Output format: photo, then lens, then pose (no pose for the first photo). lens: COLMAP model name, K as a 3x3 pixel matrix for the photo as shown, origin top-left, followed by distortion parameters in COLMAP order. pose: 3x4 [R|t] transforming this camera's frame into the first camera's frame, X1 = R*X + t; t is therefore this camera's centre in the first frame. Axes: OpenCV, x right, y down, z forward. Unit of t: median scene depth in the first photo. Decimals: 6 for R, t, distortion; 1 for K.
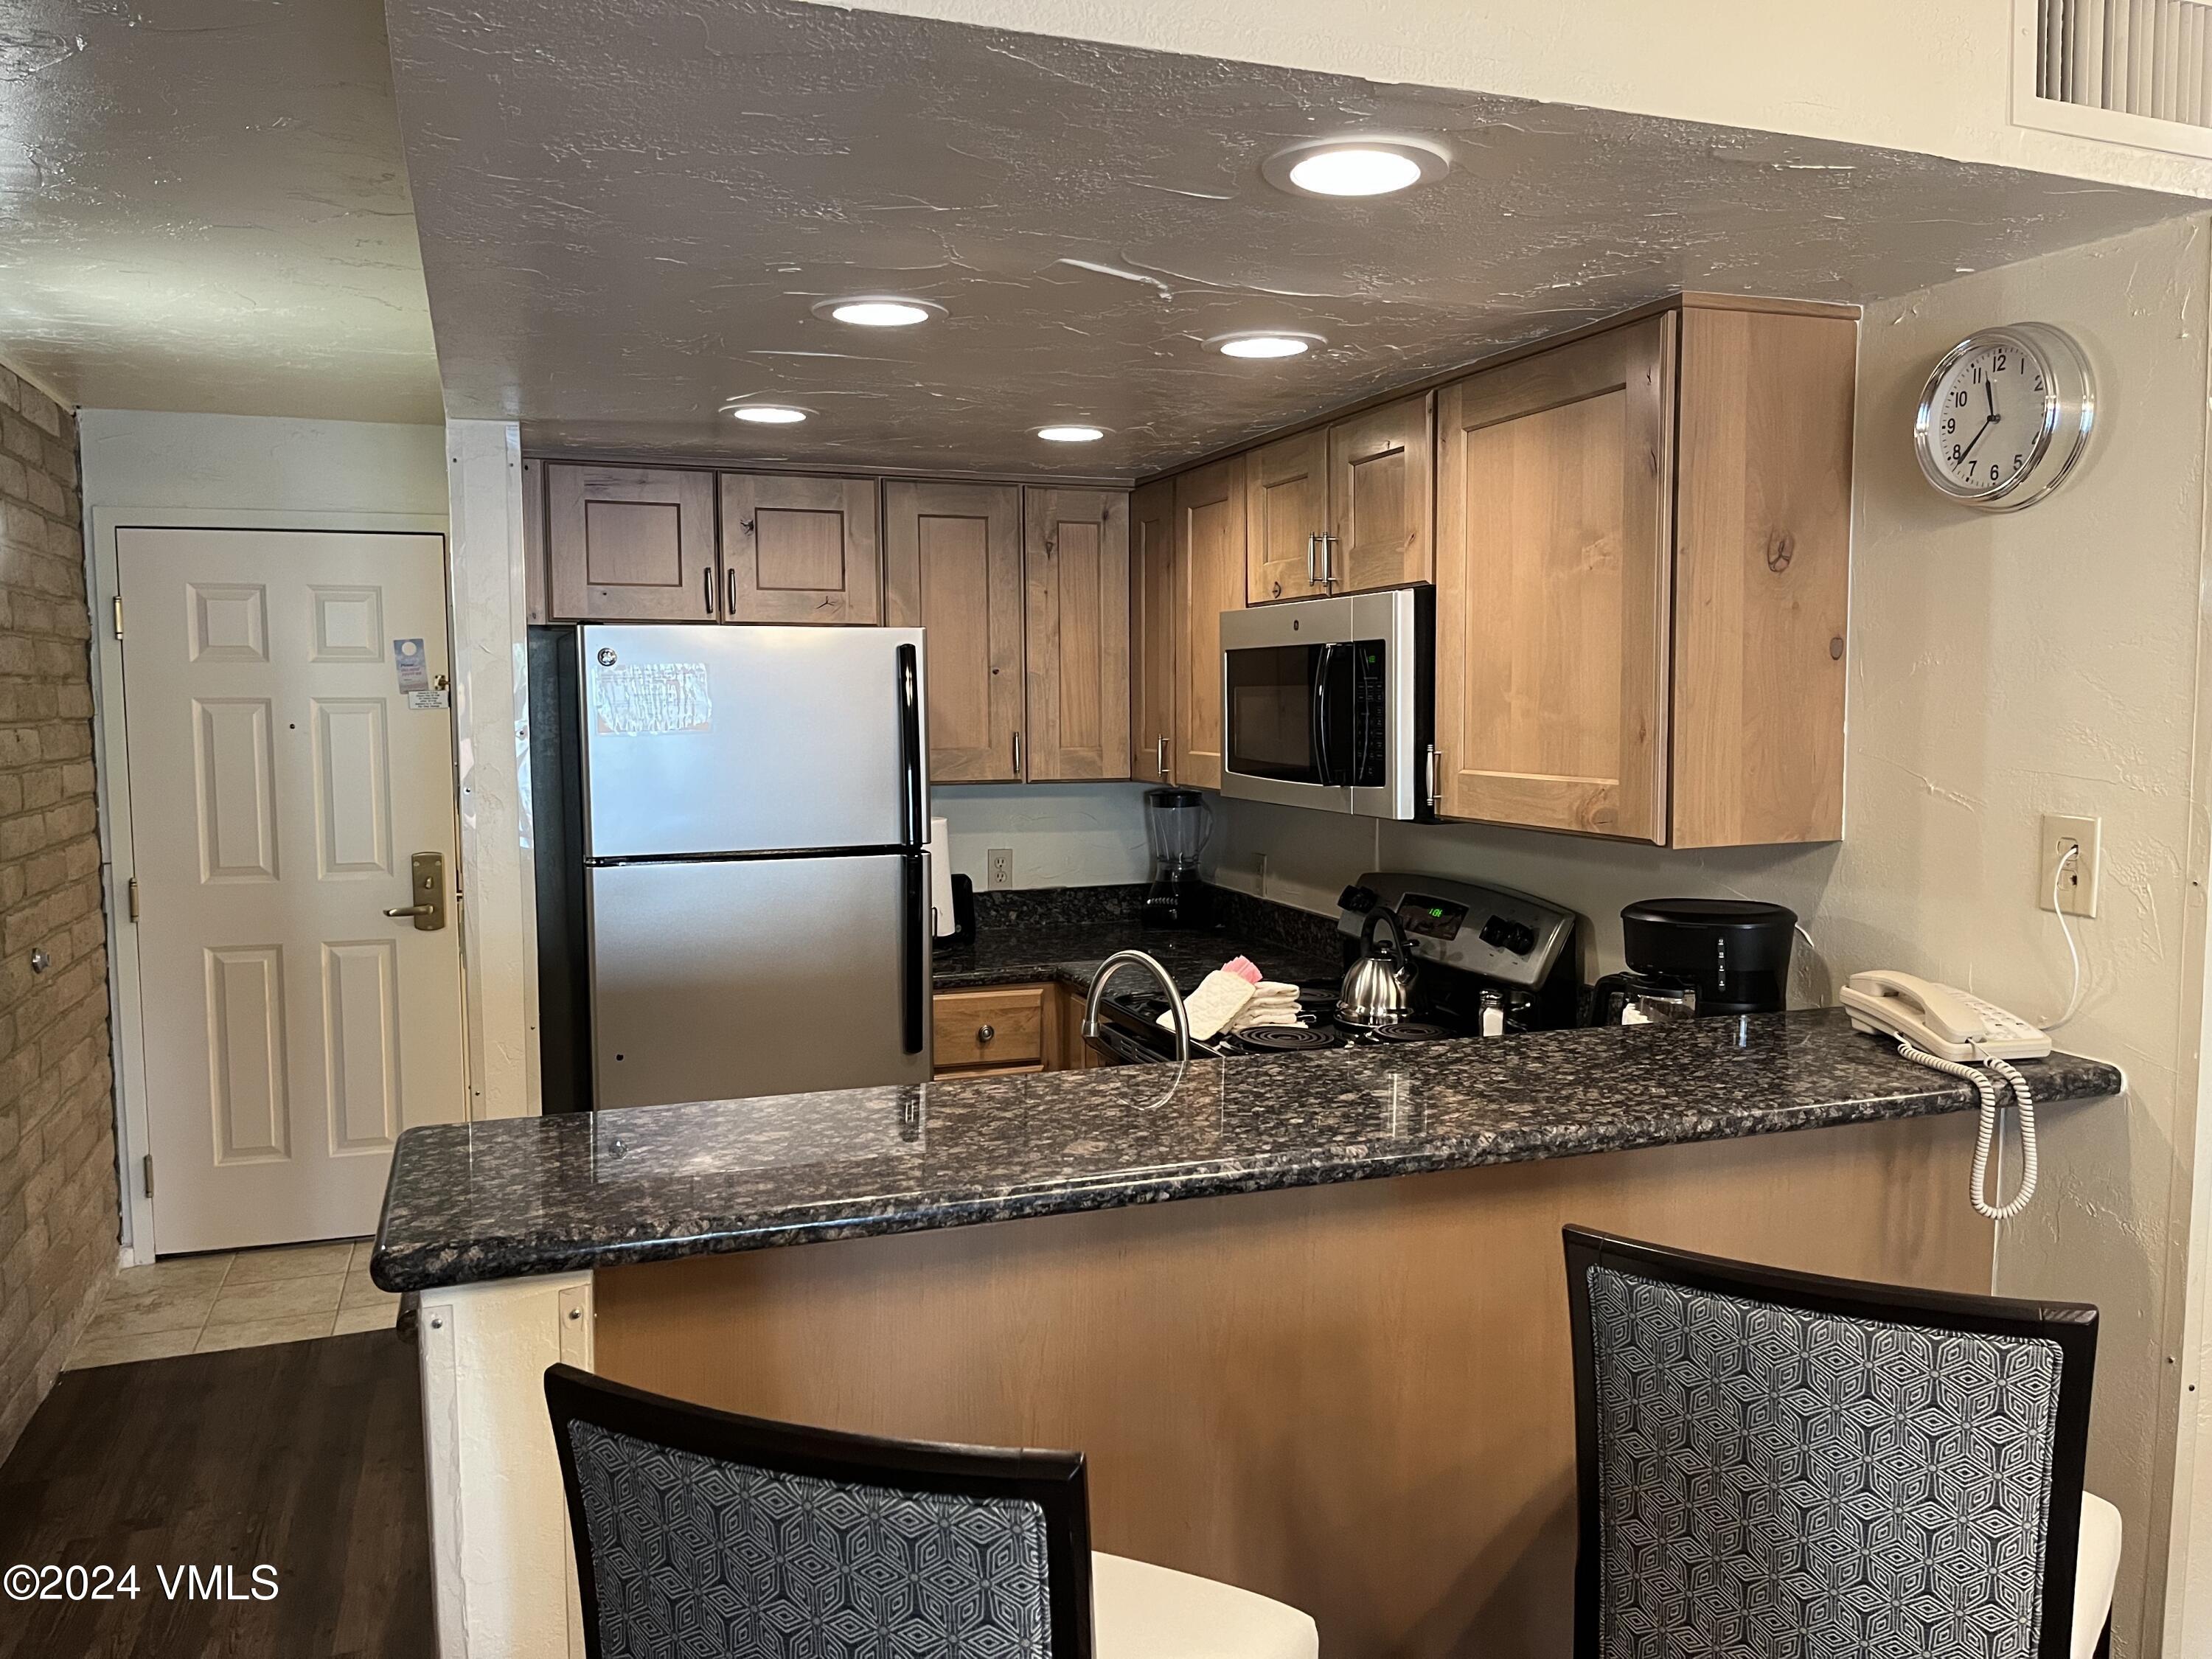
lens RADIAL K [[1682.0, 0, 1107.0], [0, 1682.0, 828.5], [0, 0, 1]] dist [0.039943, -0.056949]
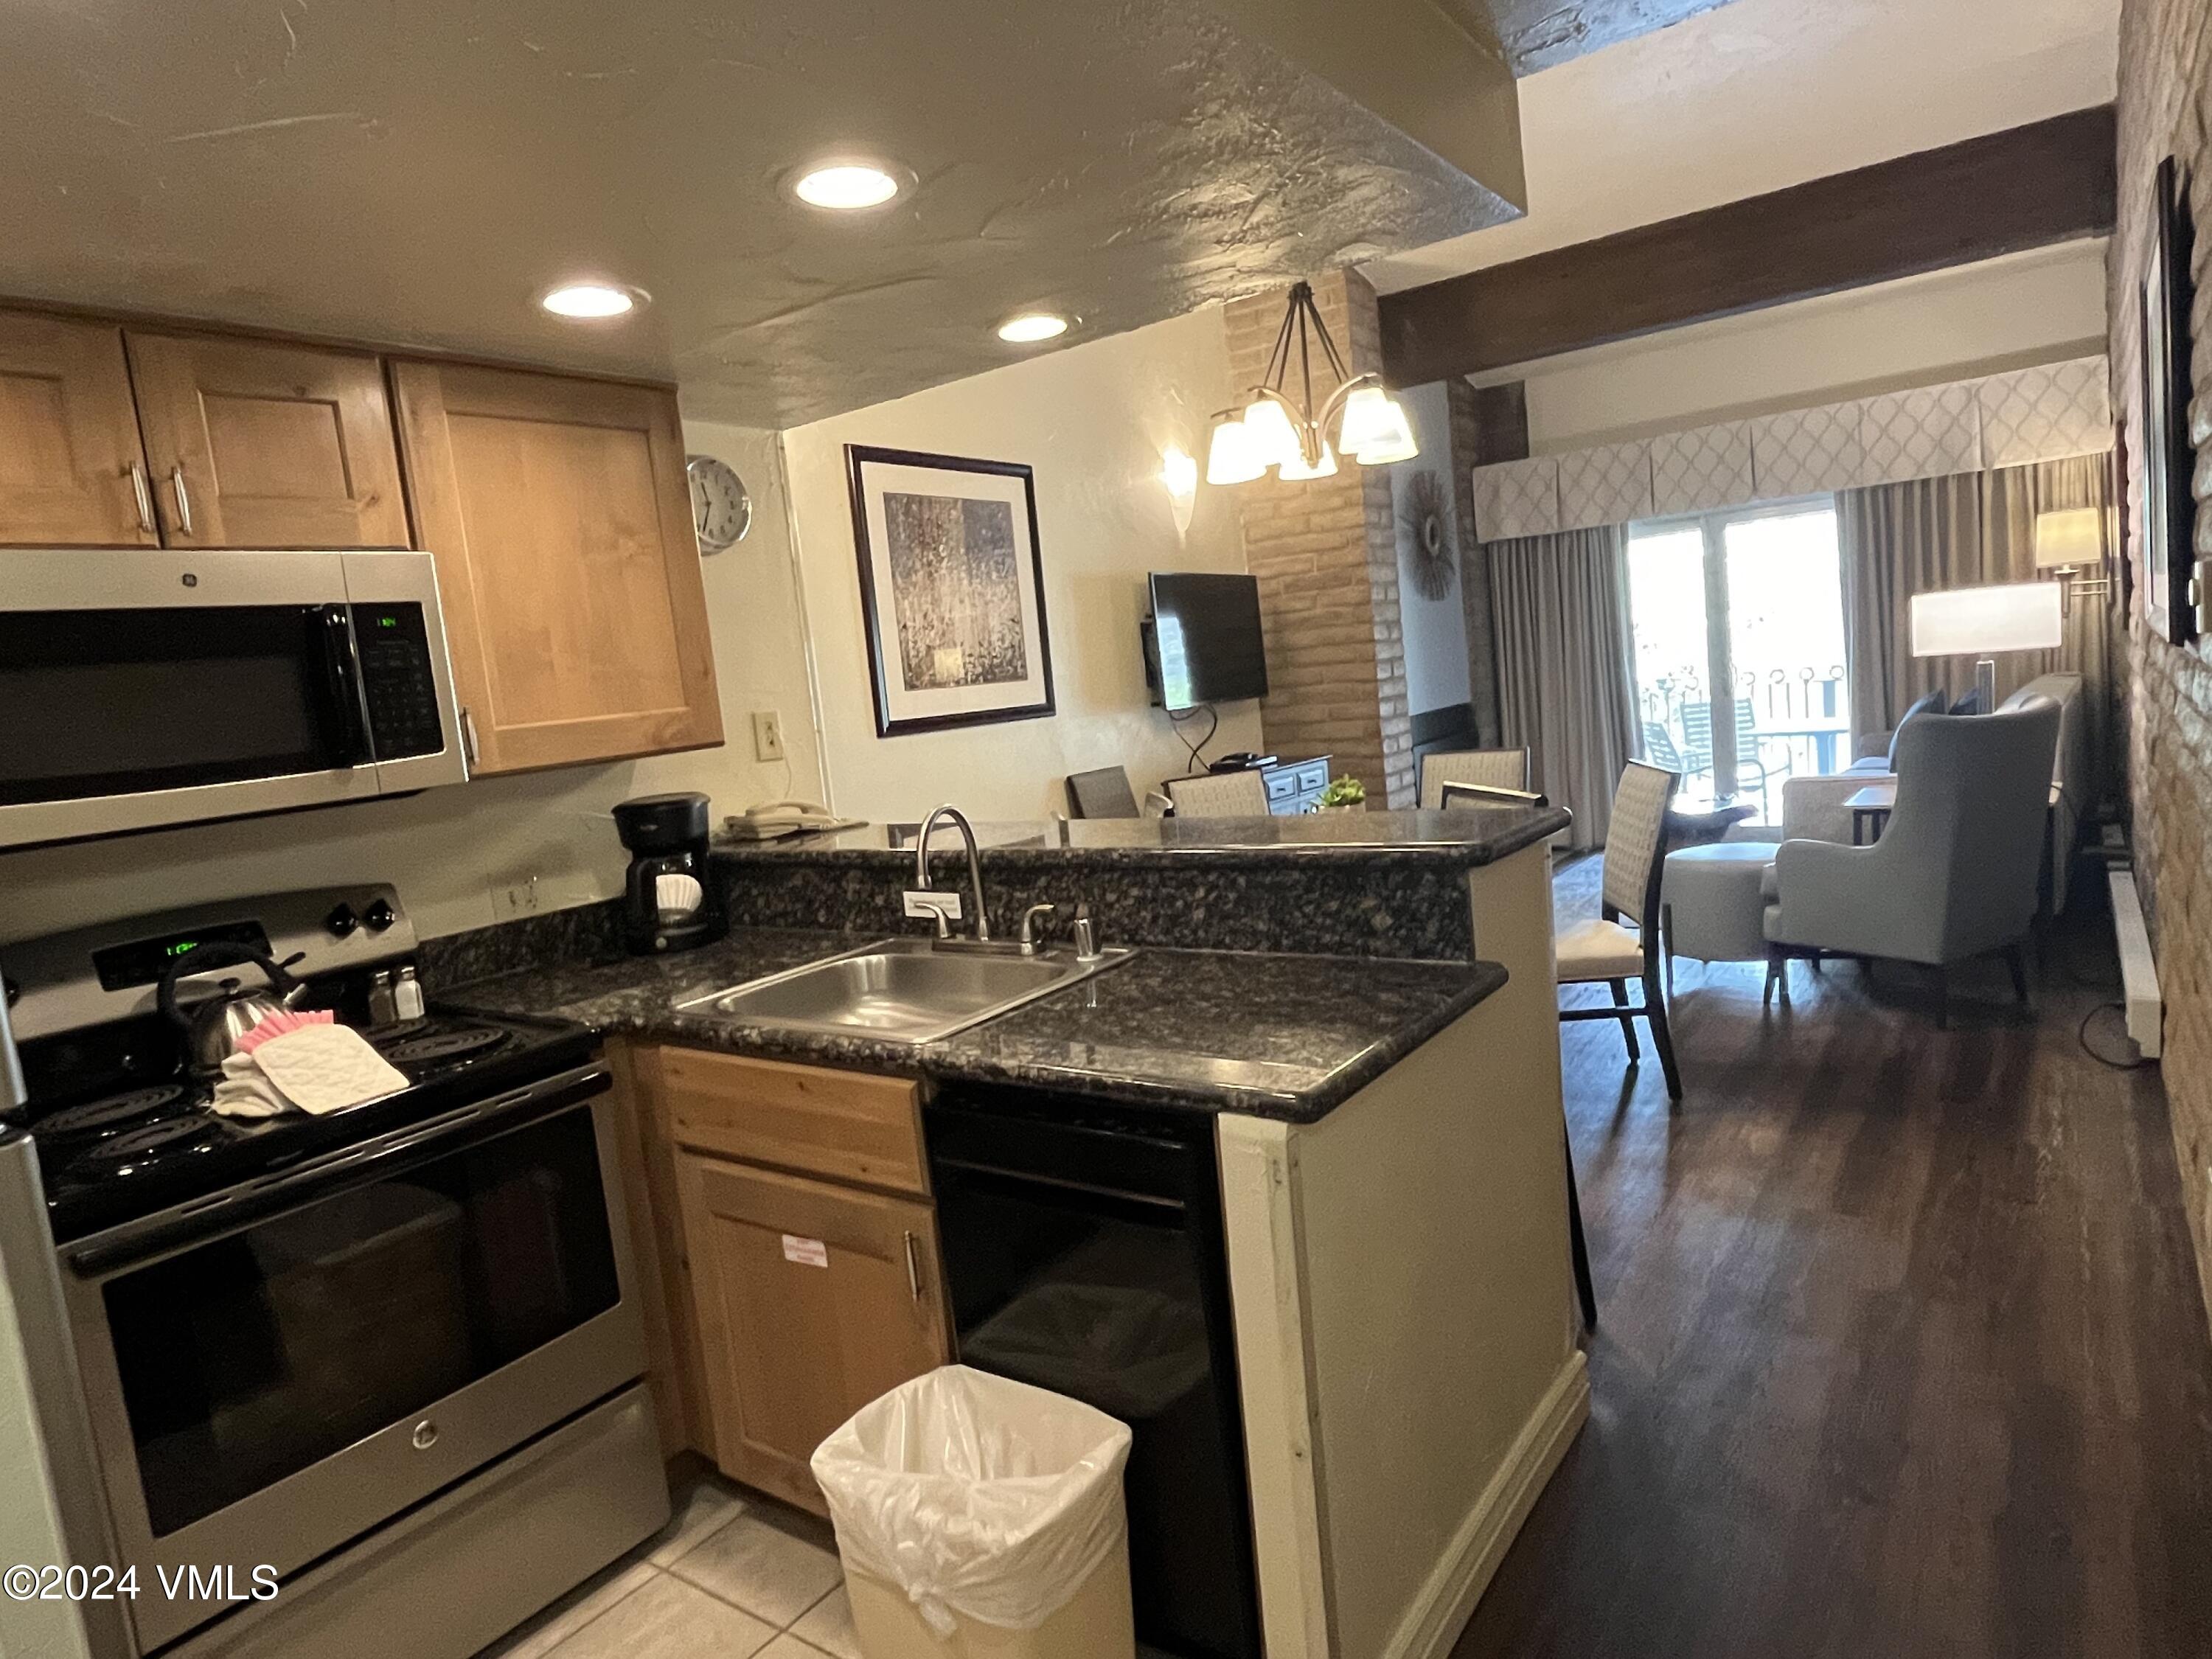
lens RADIAL K [[1310.2, 0, 1106.3], [0, 1310.2, 824.1], [0, 0, 1]] dist [-0.001034, 0.000442]
pose [[-0.553613, -0.026139, 0.832364, -0.723015], [0.184358, 0.970861, 0.153106, -0.031875], [-0.812111, 0.238214, -0.532662, 1.171106]]
